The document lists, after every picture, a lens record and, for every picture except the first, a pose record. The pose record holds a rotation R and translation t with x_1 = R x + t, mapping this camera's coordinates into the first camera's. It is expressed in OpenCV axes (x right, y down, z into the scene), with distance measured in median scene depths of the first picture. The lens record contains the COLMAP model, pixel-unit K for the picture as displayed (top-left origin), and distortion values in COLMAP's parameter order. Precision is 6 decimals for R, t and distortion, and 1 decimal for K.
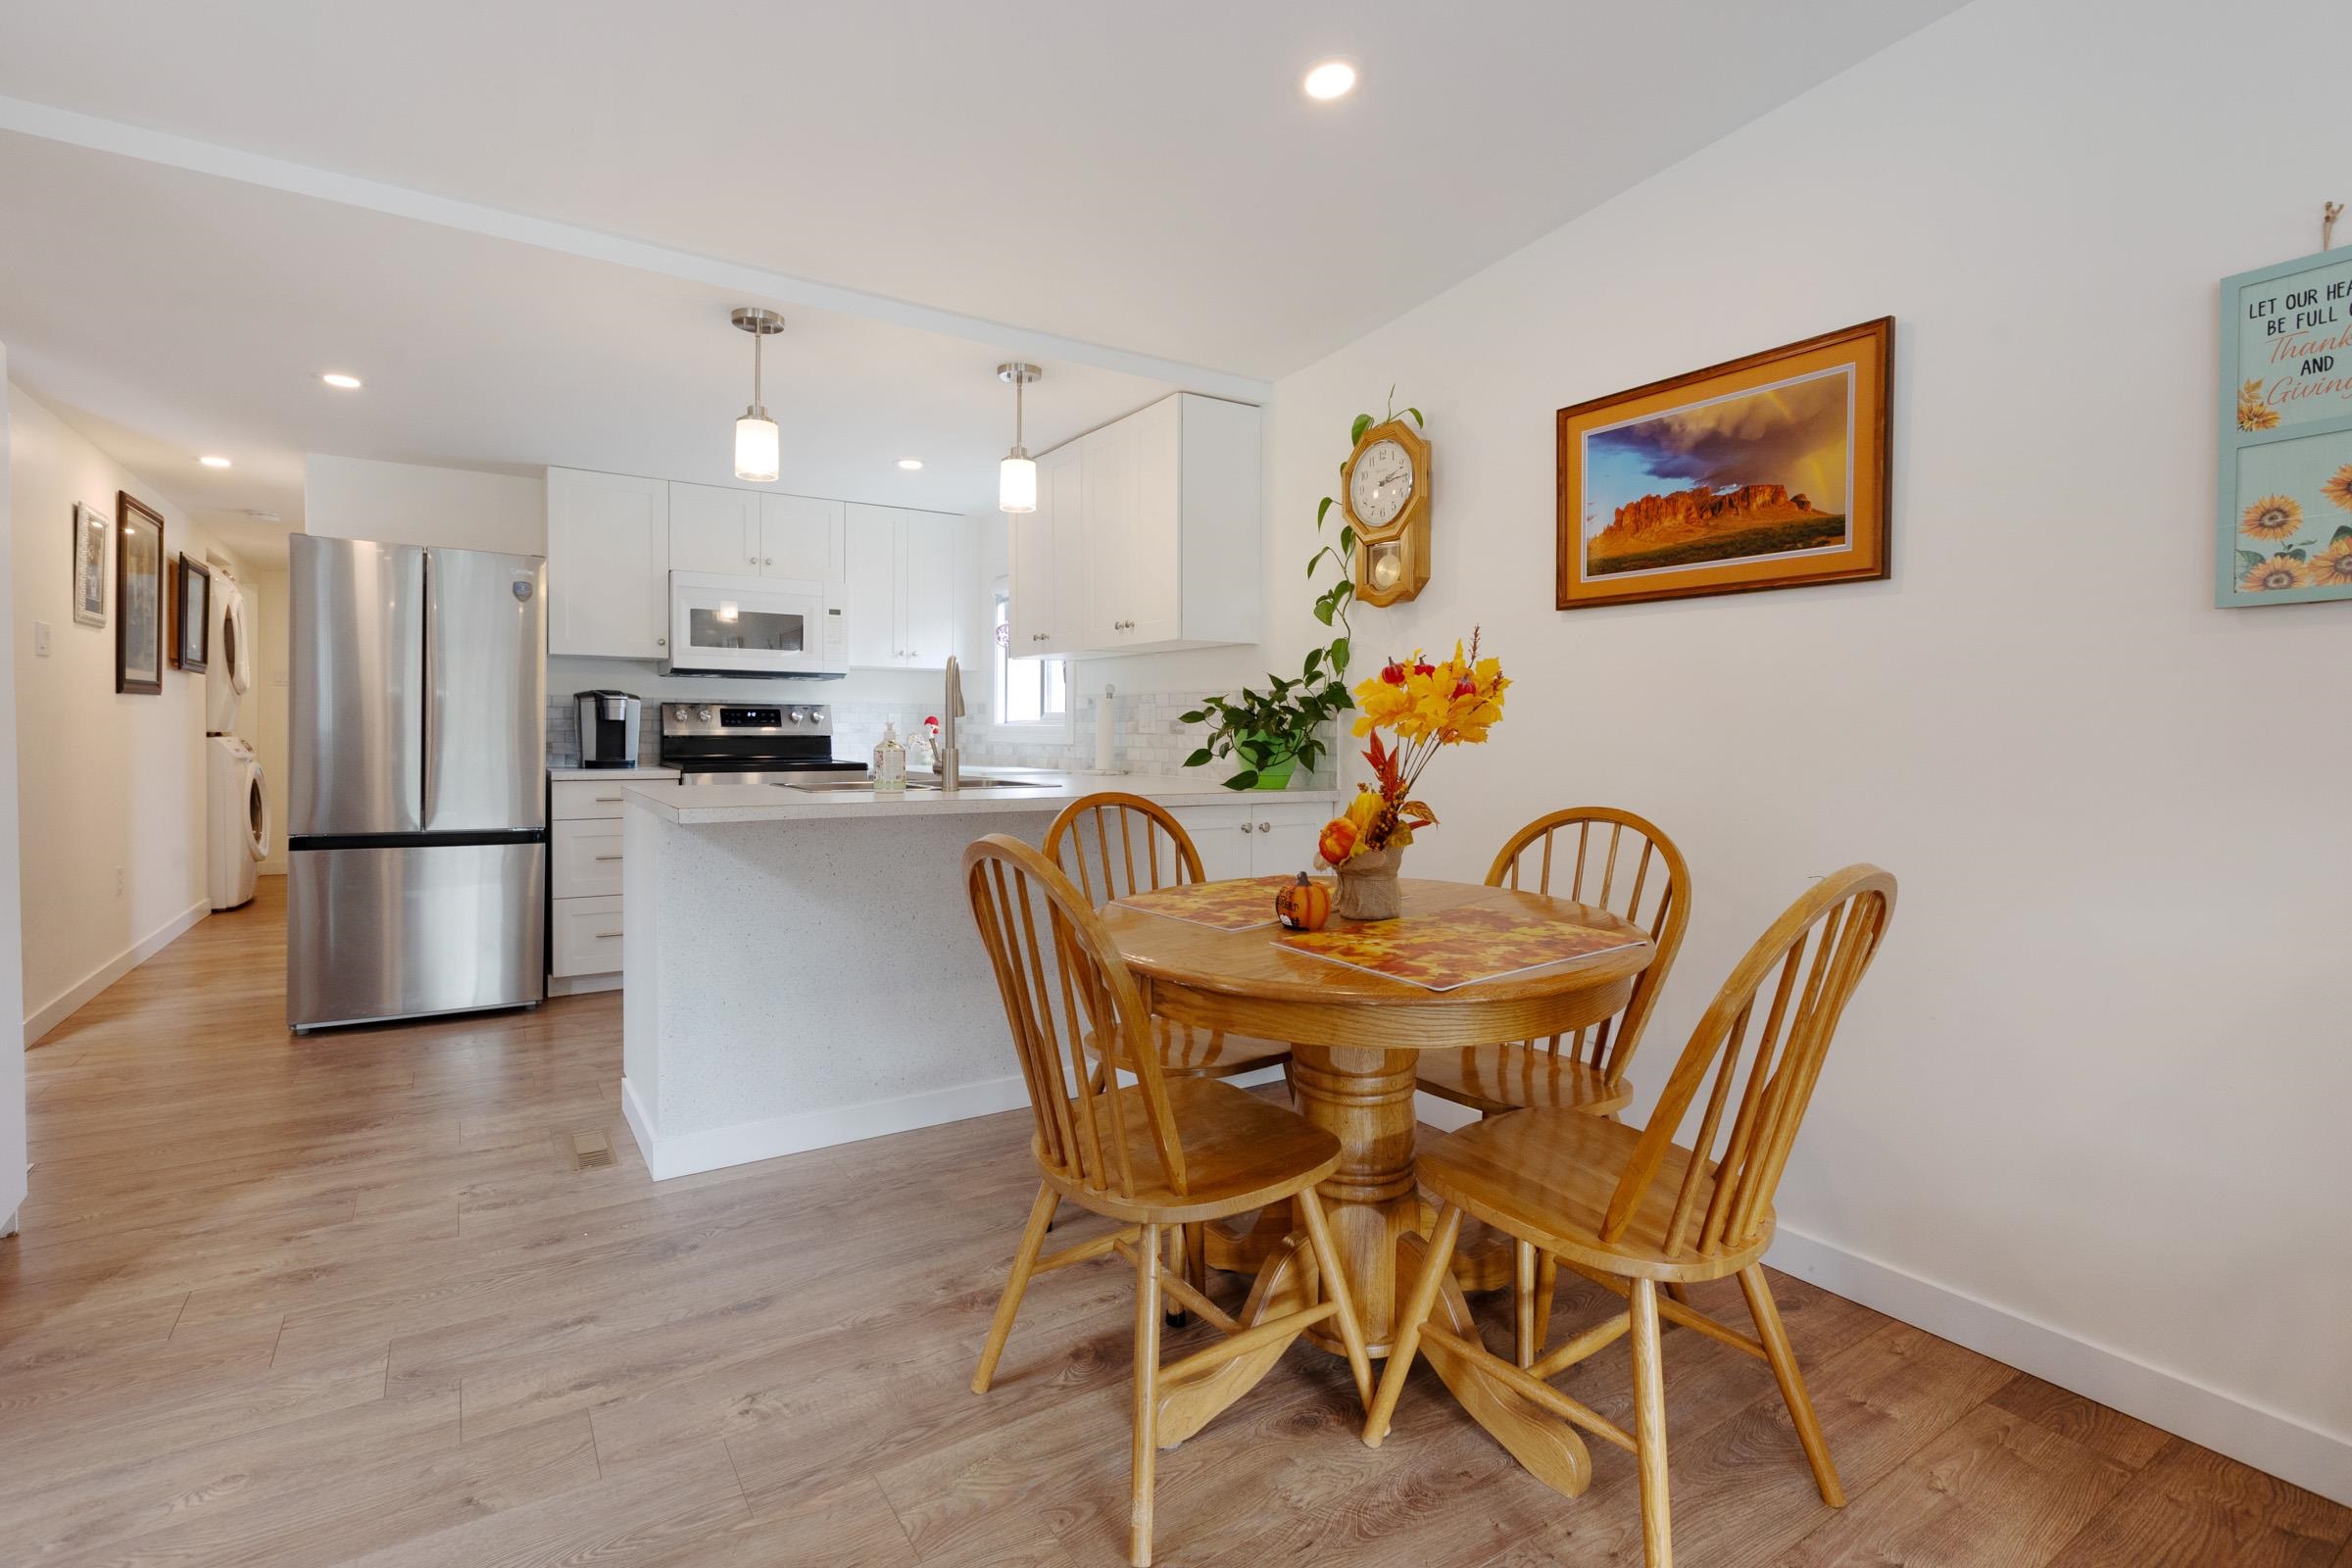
lens RADIAL K [[1140.1, 0, 1187.7], [0, 1140.1, 760.3], [0, 0, 1]] dist [-0.003473, -0.001156]
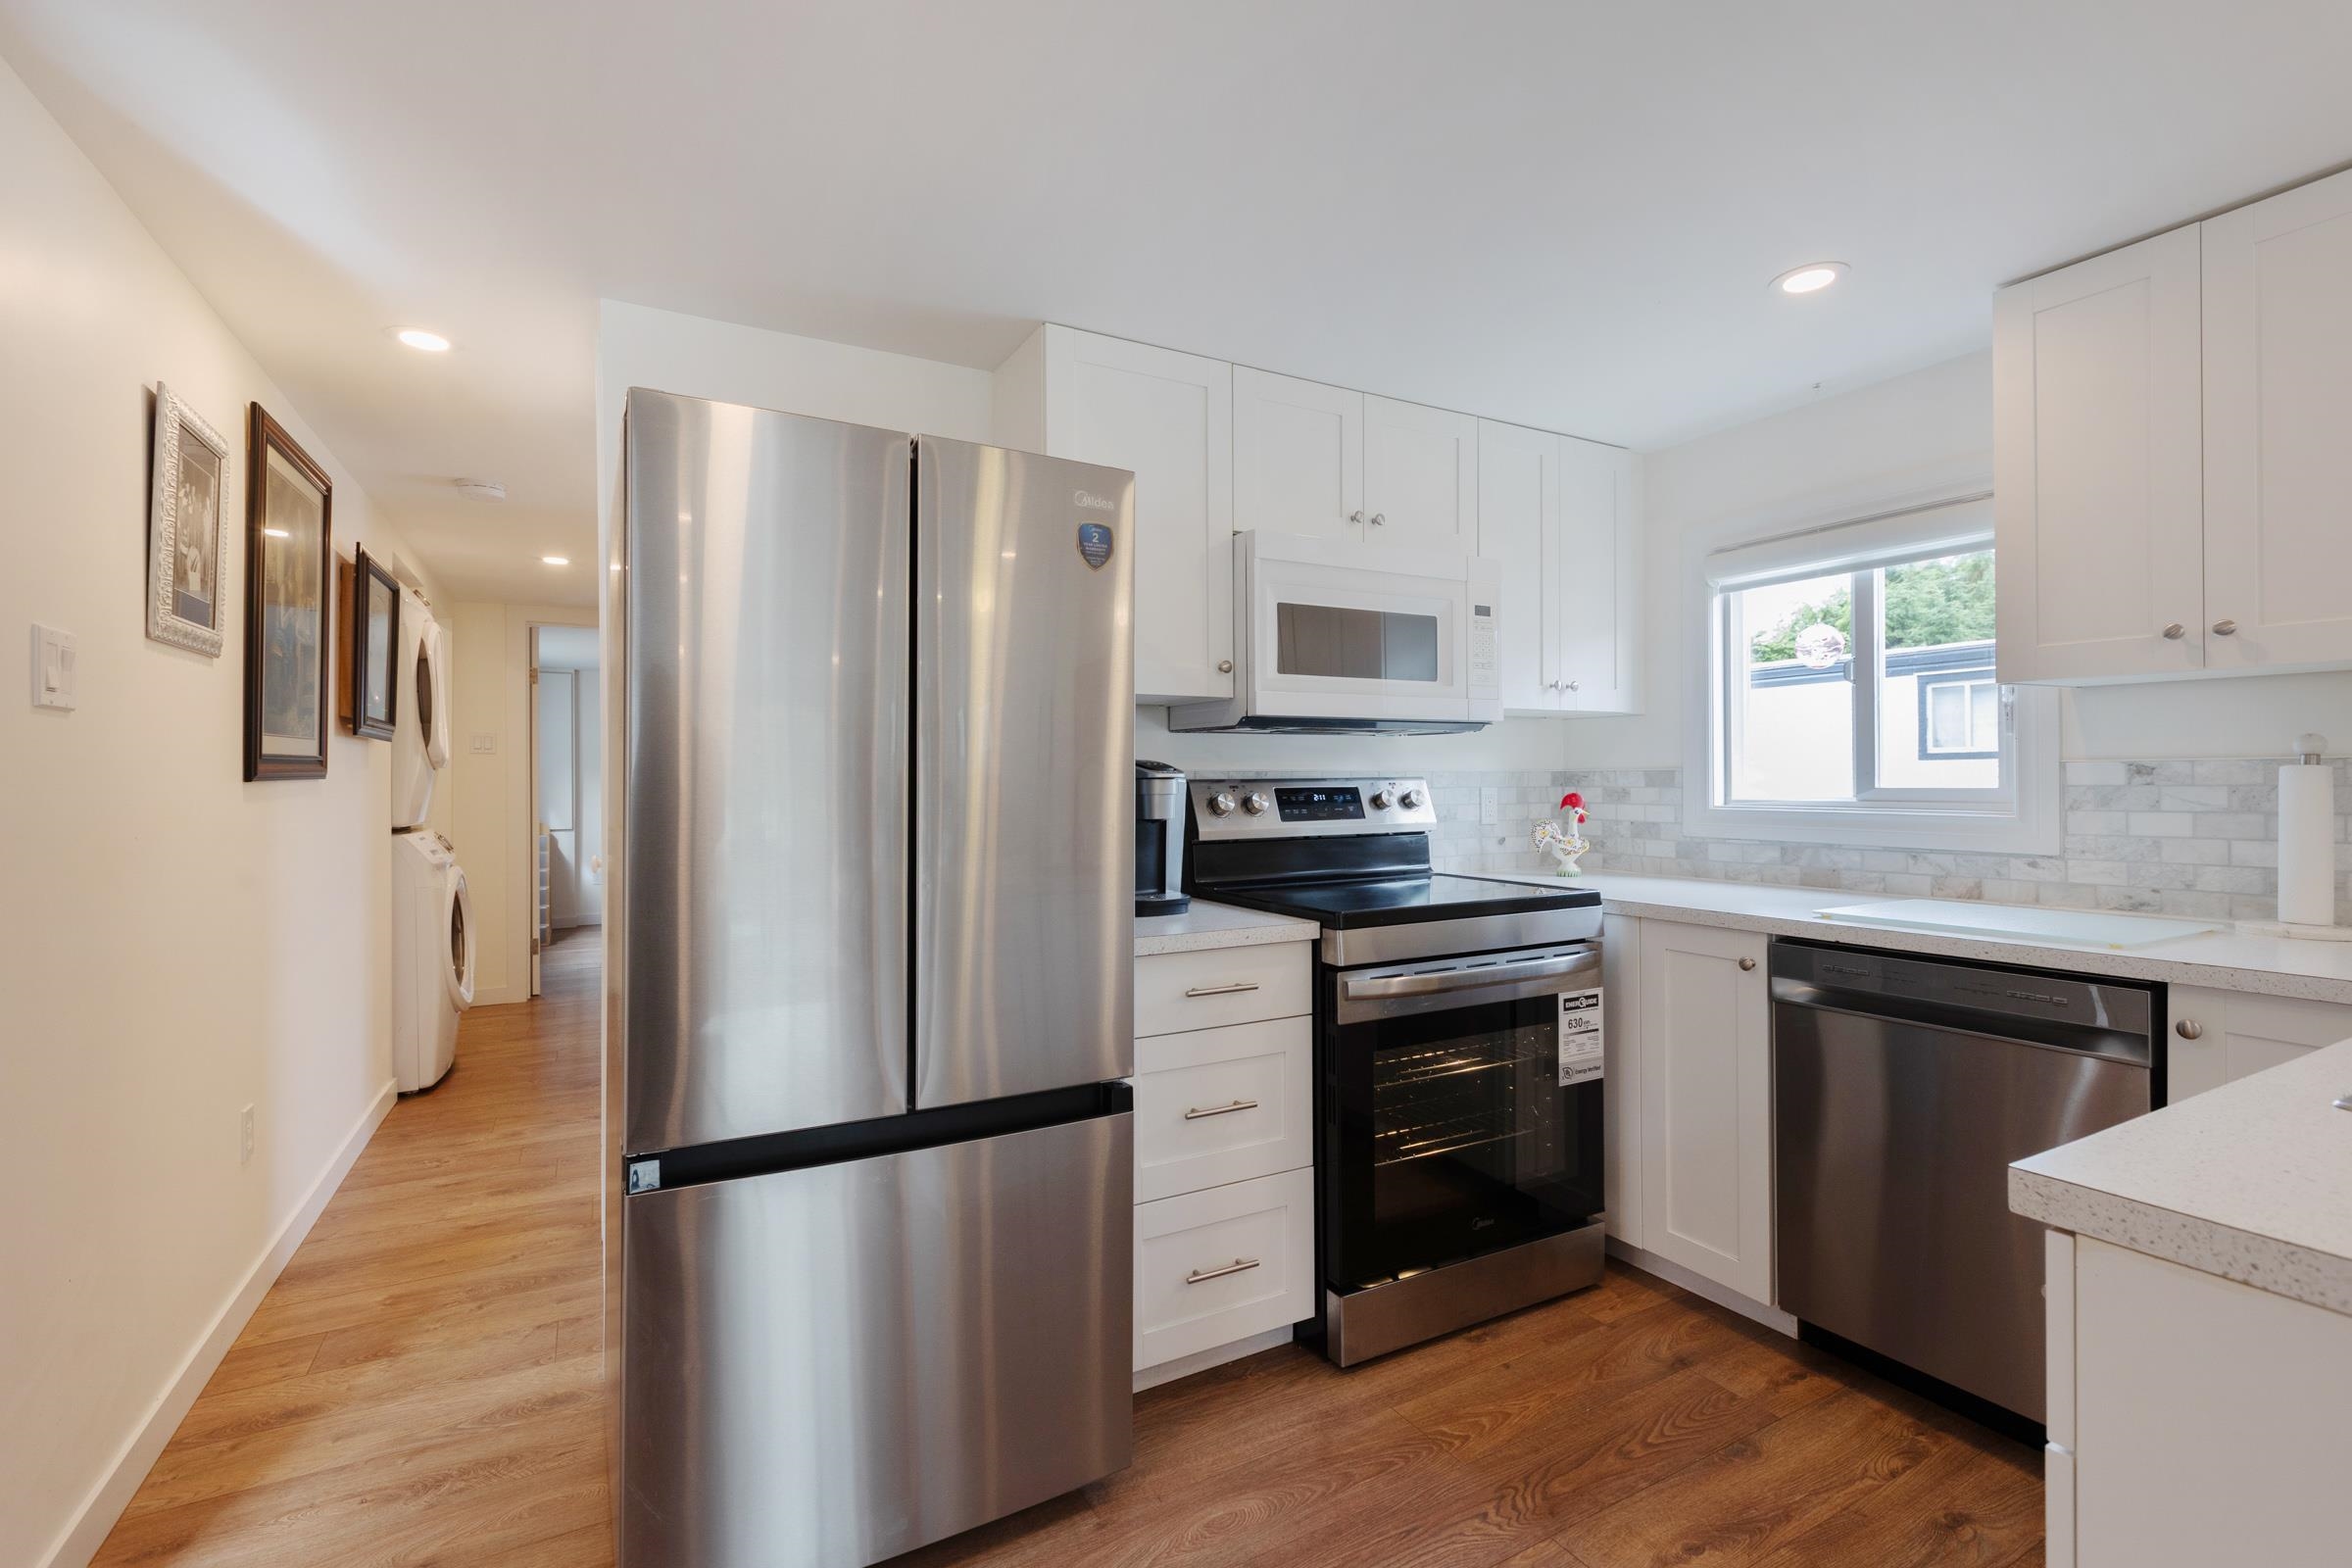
lens RADIAL K [[1199.7, 0, 1269.5], [0, 1199.7, 784.1], [0, 0, 1]] dist [-0.001278, 0.000747]
pose [[0.997365, -0.014811, -0.071012, -0.371425], [0.013139, 0.999627, -0.023943, -0.033464], [0.071340, 0.022947, 0.997188, 0.414869]]
